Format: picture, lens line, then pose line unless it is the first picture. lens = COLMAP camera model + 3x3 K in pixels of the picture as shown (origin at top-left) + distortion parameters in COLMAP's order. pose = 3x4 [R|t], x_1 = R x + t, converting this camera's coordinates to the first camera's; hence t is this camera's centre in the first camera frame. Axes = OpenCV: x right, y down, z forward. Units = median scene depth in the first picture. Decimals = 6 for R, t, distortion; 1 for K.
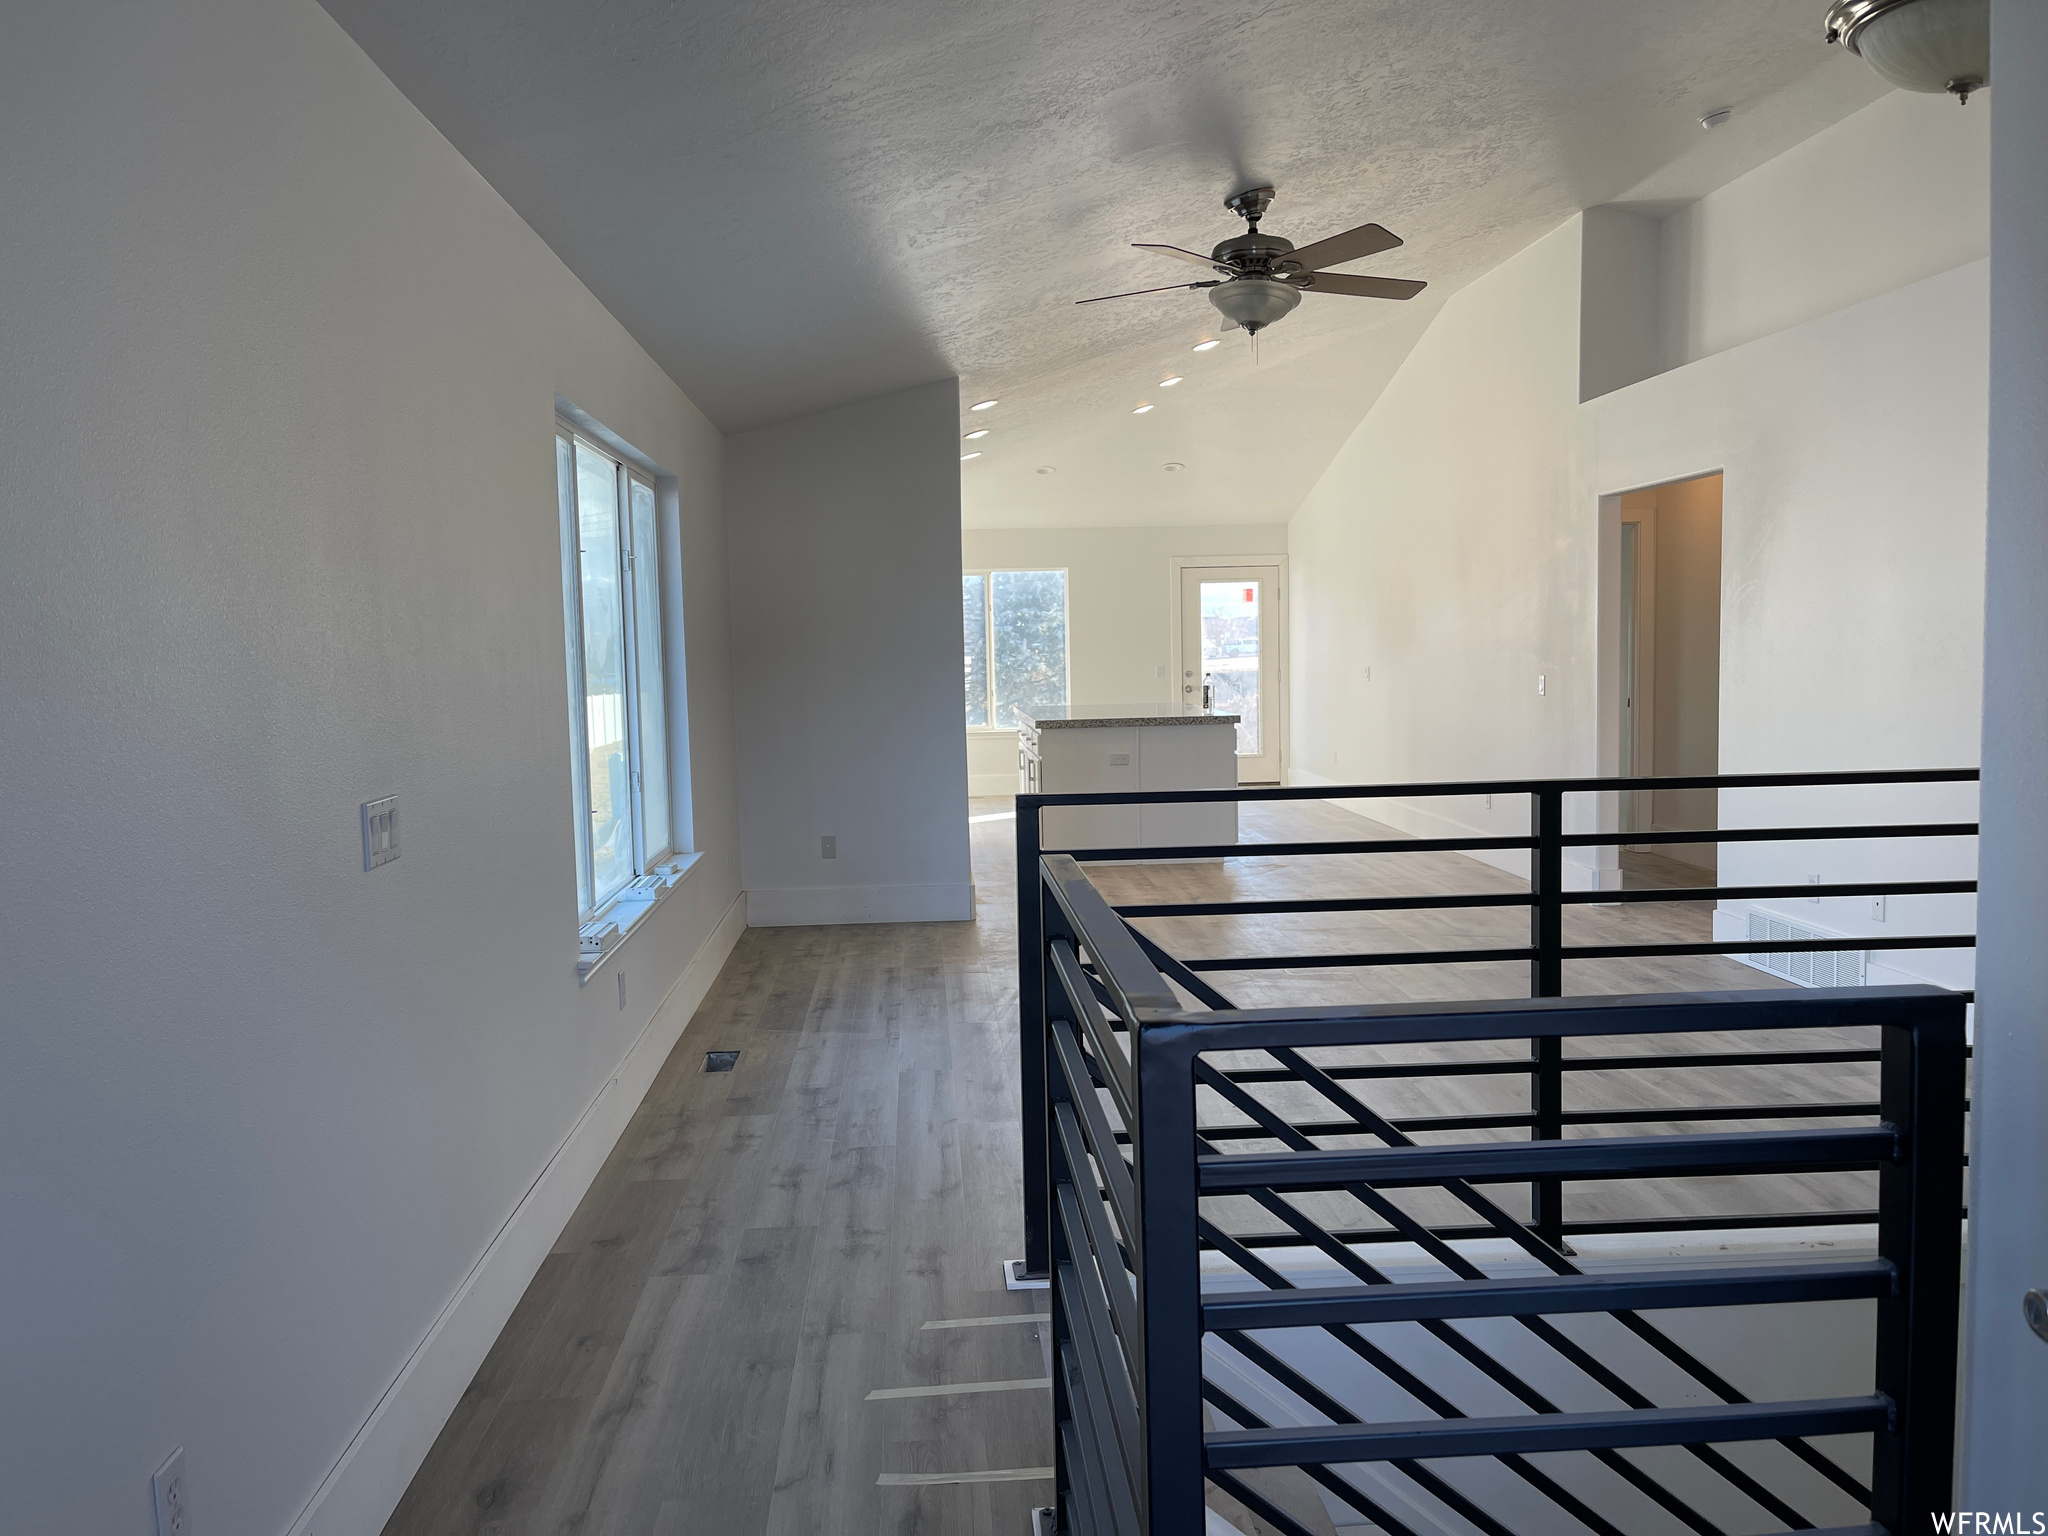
lens RADIAL K [[1551.4, 0, 1022.6], [0, 1551.4, 773.4], [0, 0, 1]] dist [0.075846, -0.089285]
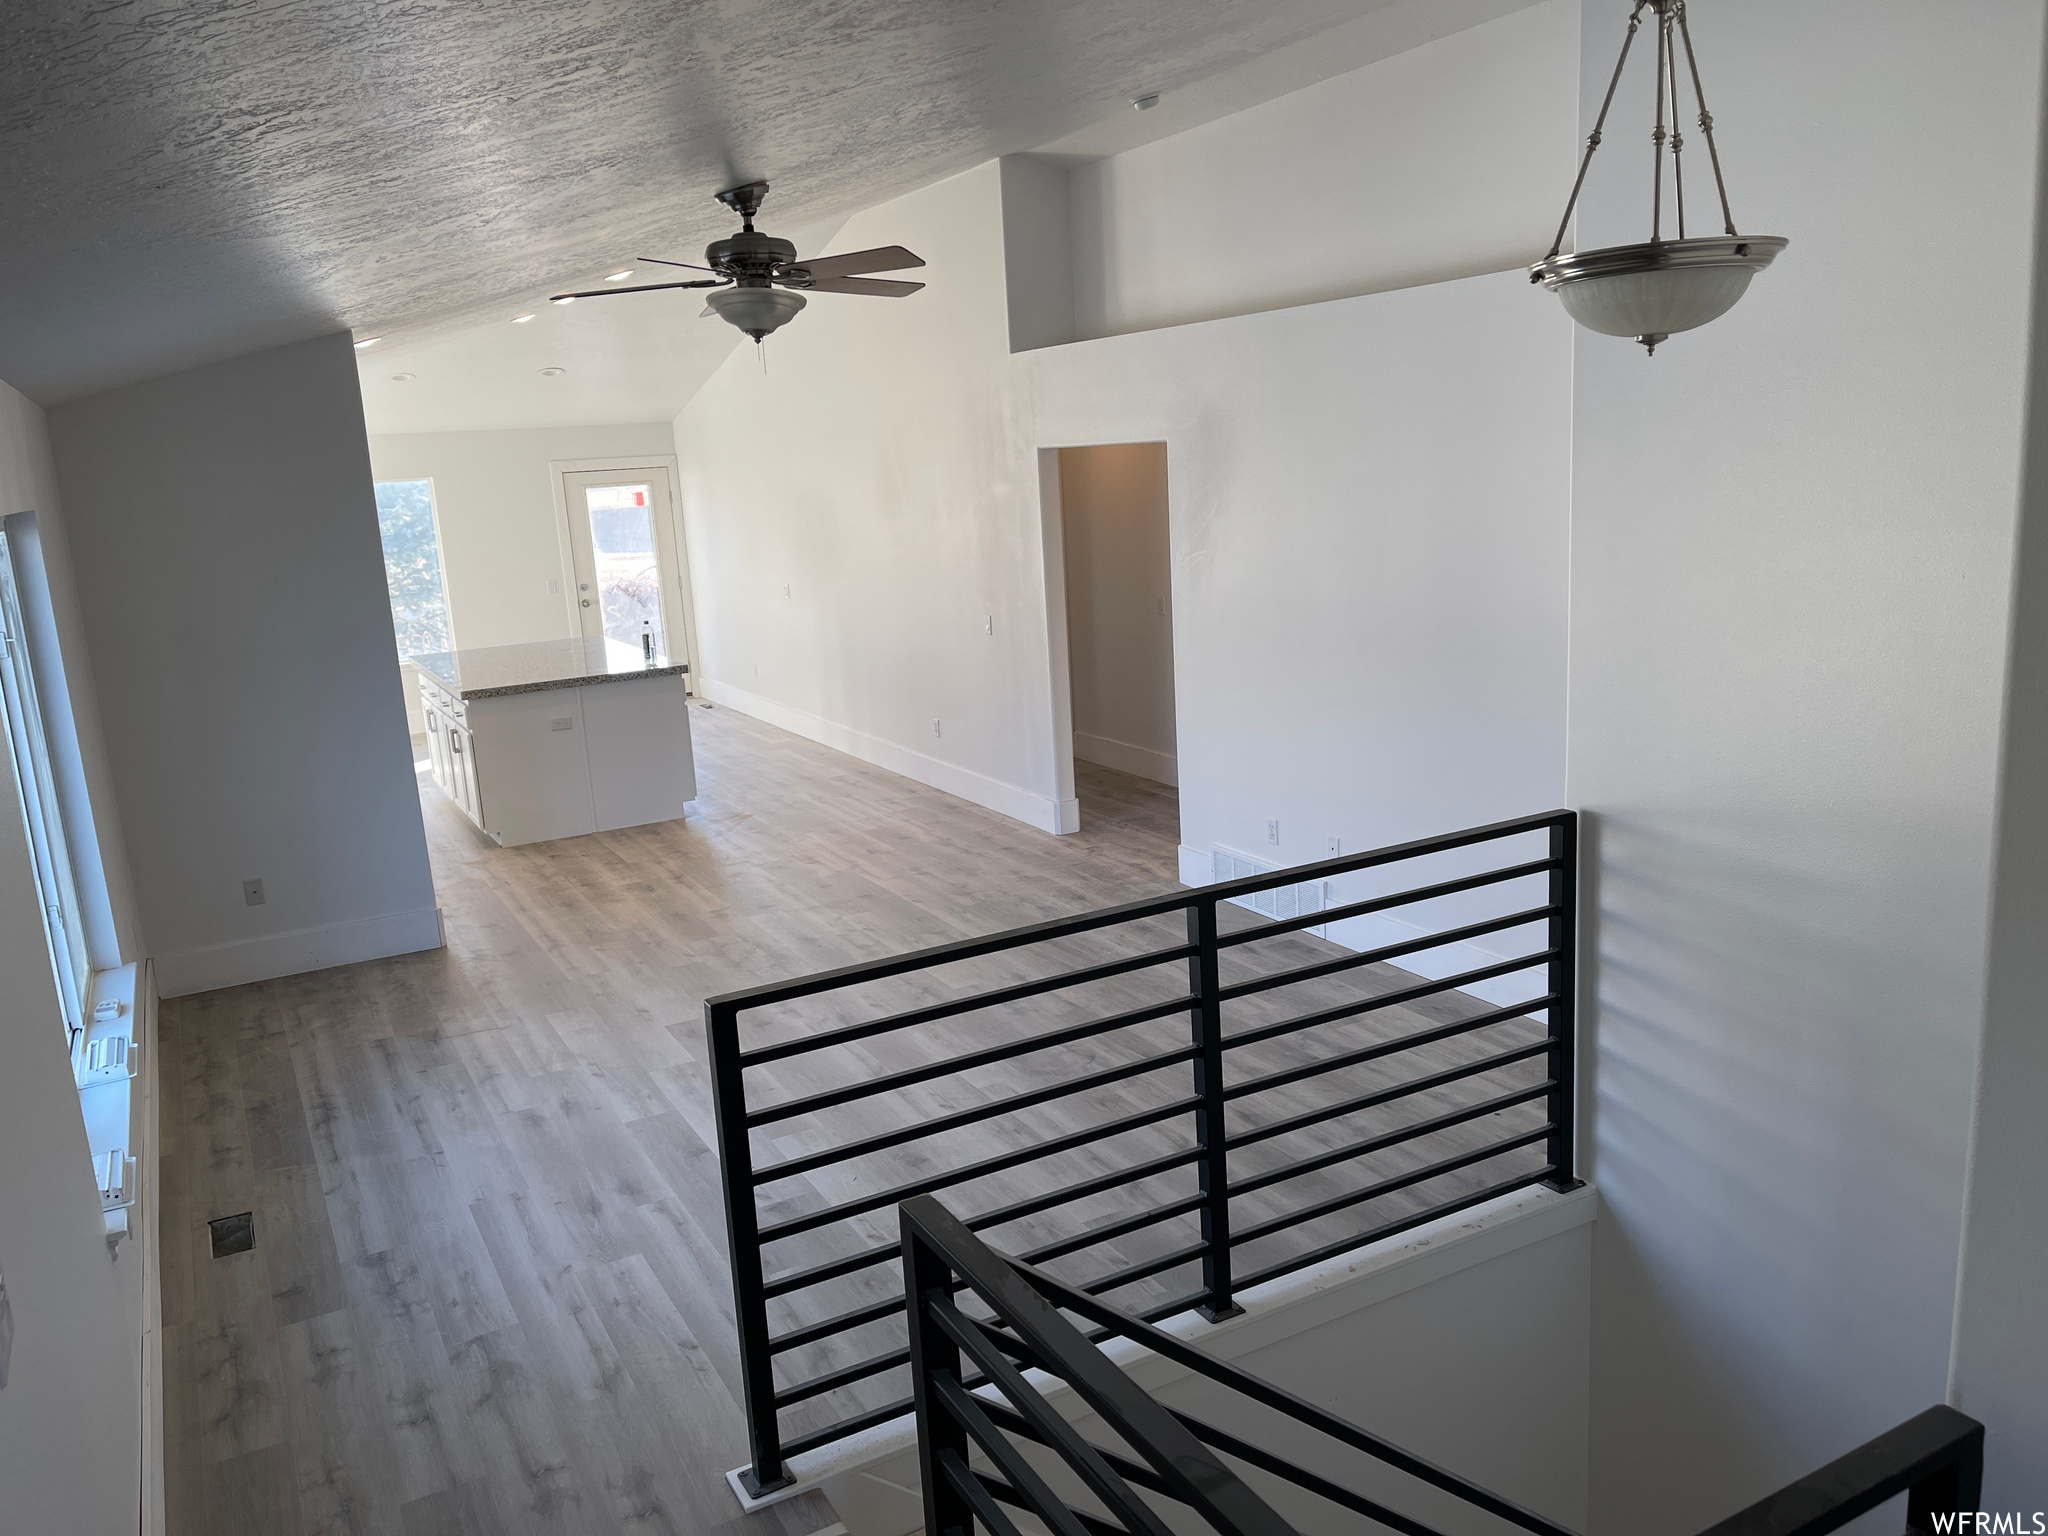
lens RADIAL K [[1551.4, 0, 1015.3], [0, 1551.4, 779.6], [0, 0, 1]] dist [0.075846, -0.089285]
pose [[0.908298, -0.120567, 0.400573, -0.117883], [0.072747, 0.988500, 0.132572, -0.137161], [-0.411950, -0.091275, 0.906623, 0.072935]]
